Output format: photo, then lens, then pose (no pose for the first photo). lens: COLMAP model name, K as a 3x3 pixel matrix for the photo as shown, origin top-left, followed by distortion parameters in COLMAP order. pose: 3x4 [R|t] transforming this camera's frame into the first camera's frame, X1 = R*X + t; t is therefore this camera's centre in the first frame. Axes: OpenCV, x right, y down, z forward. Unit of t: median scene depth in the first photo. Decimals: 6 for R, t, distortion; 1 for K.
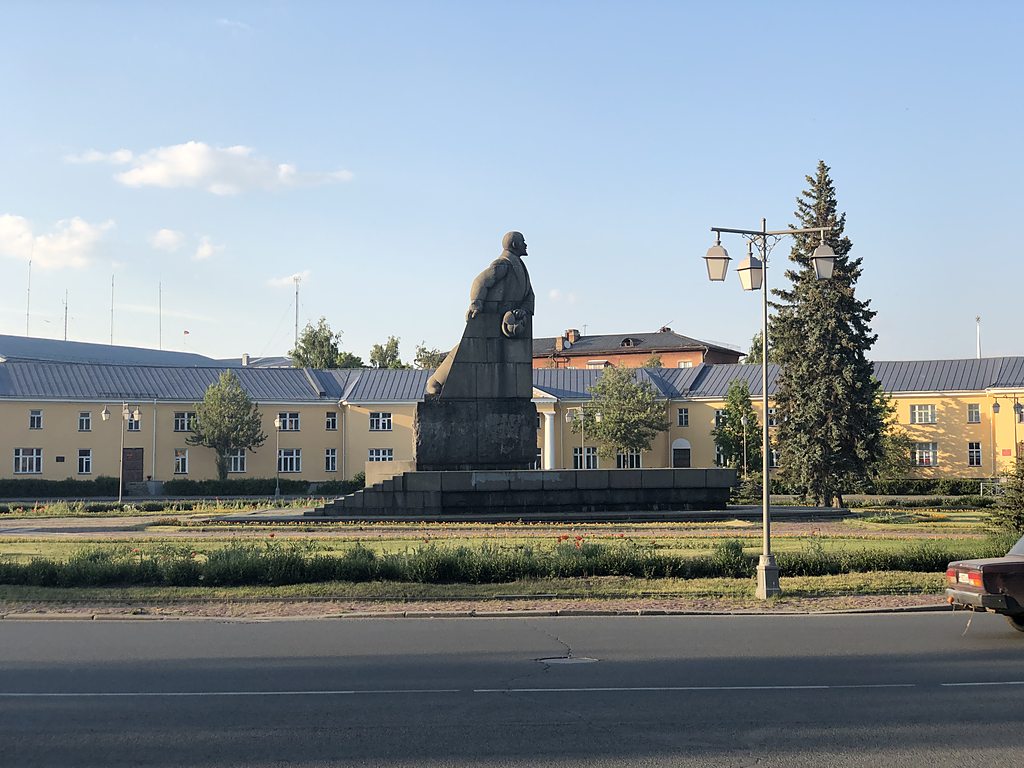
lens RADIAL K [[1658.7, 0, 512.0], [0, 1658.7, 384.0], [0, 0, 1]] dist [-0.009183, 0.000993]
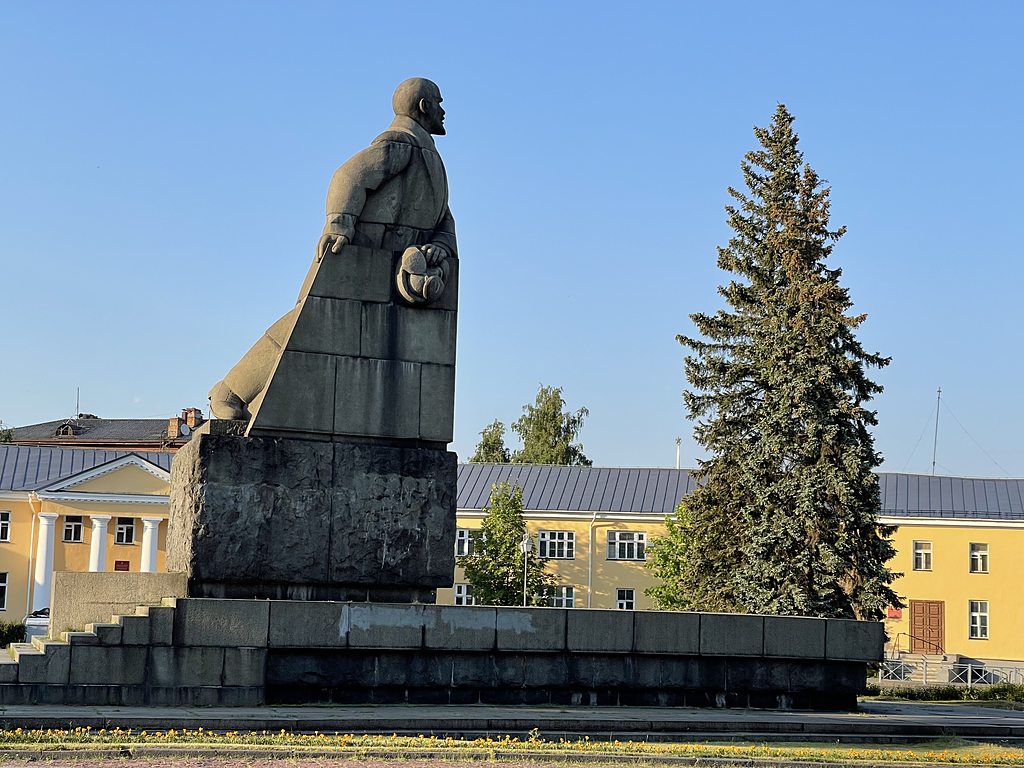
lens RADIAL K [[1959.9, 0, 512.0], [0, 1959.9, 384.0], [0, 0, 1]] dist [0.202828, 0.075154]
pose [[0.966824, 0.067707, 0.246306, -0.104208], [-0.050735, 0.995921, -0.074620, 0.031415], [-0.250354, 0.059649, 0.966315, 0.485423]]
